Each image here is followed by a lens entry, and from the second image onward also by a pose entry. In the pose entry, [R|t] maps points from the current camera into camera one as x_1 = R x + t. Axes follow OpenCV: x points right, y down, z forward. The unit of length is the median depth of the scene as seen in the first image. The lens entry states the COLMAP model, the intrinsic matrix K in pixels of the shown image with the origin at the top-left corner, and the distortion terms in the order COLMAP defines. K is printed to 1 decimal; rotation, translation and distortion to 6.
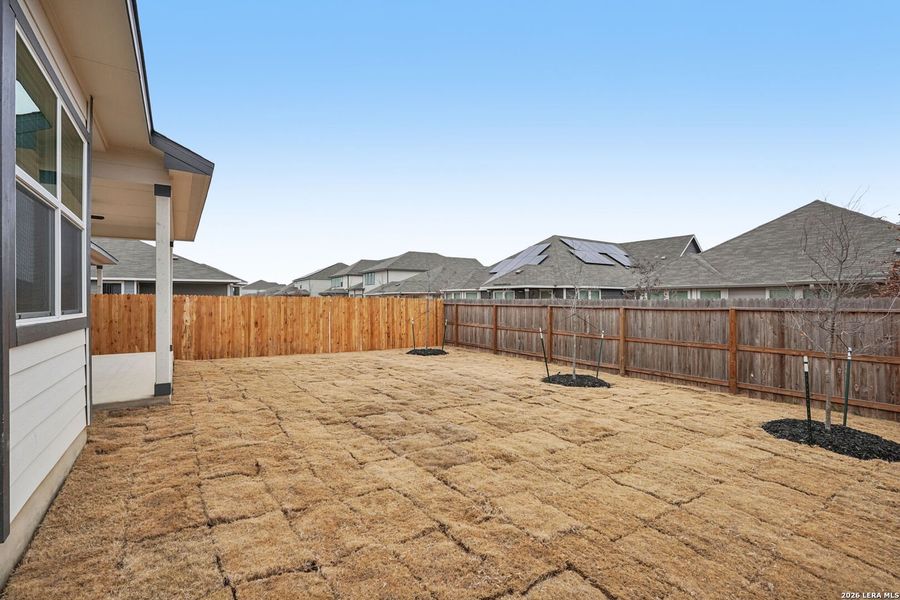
lens RADIAL K [[416.1, 0, 452.8], [0, 416.1, 299.0], [0, 0, 1]] dist [-0.002969, -0.000051]
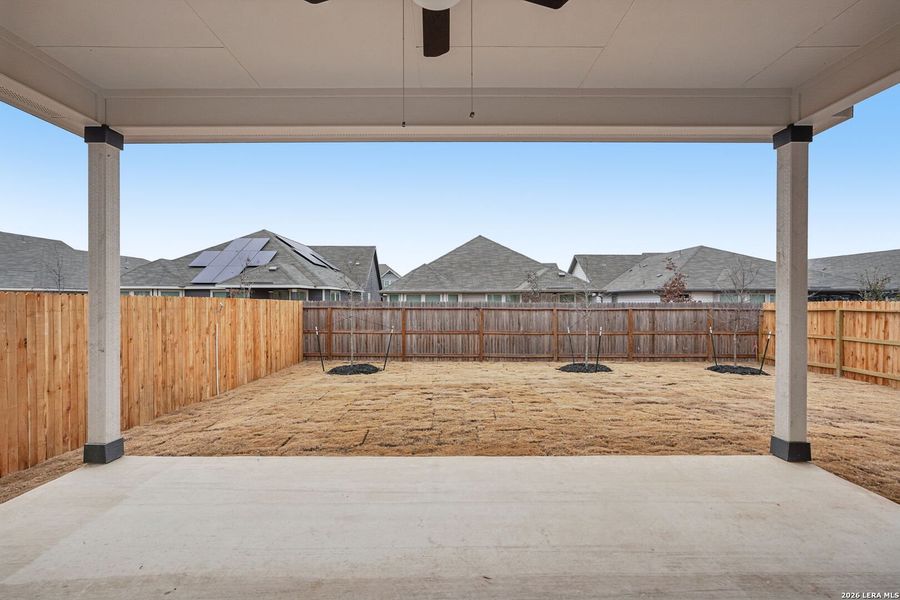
lens RADIAL K [[398.0, 0, 452.8], [0, 398.0, 301.7], [0, 0, 1]] dist [-0.014795, 0.000839]
pose [[0.554846, -0.000609, 0.831953, -0.625959], [-0.004039, 0.999986, 0.003425, -0.003688], [-0.831943, -0.005261, 0.554836, 0.461523]]
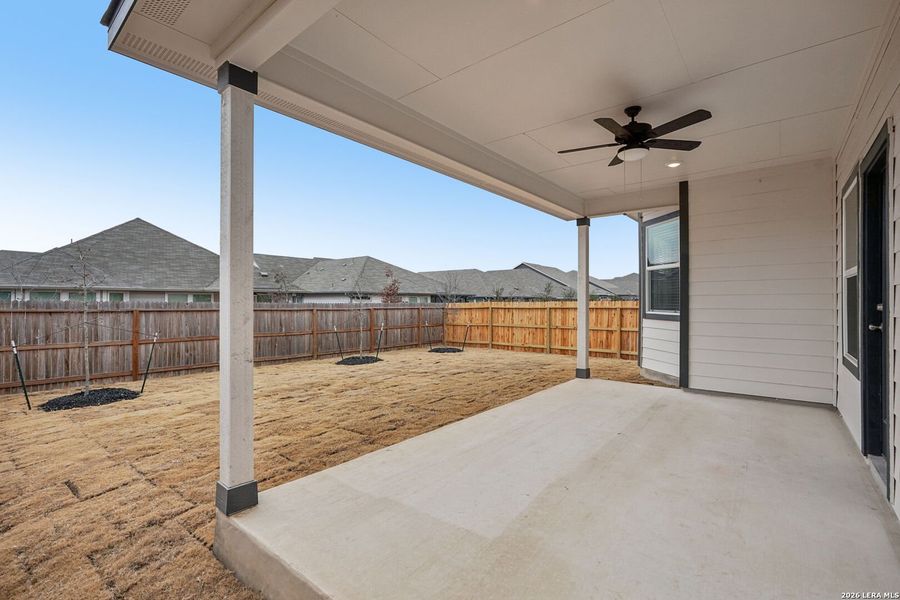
lens RADIAL K [[398.0, 0, 454.8], [0, 398.0, 300.6], [0, 0, 1]] dist [-0.014795, 0.000839]
pose [[-0.280383, 0.004052, 0.959880, -0.753707], [-0.004759, 0.999973, -0.005611, -0.001468], [-0.959876, -0.006142, -0.280356, 0.734377]]
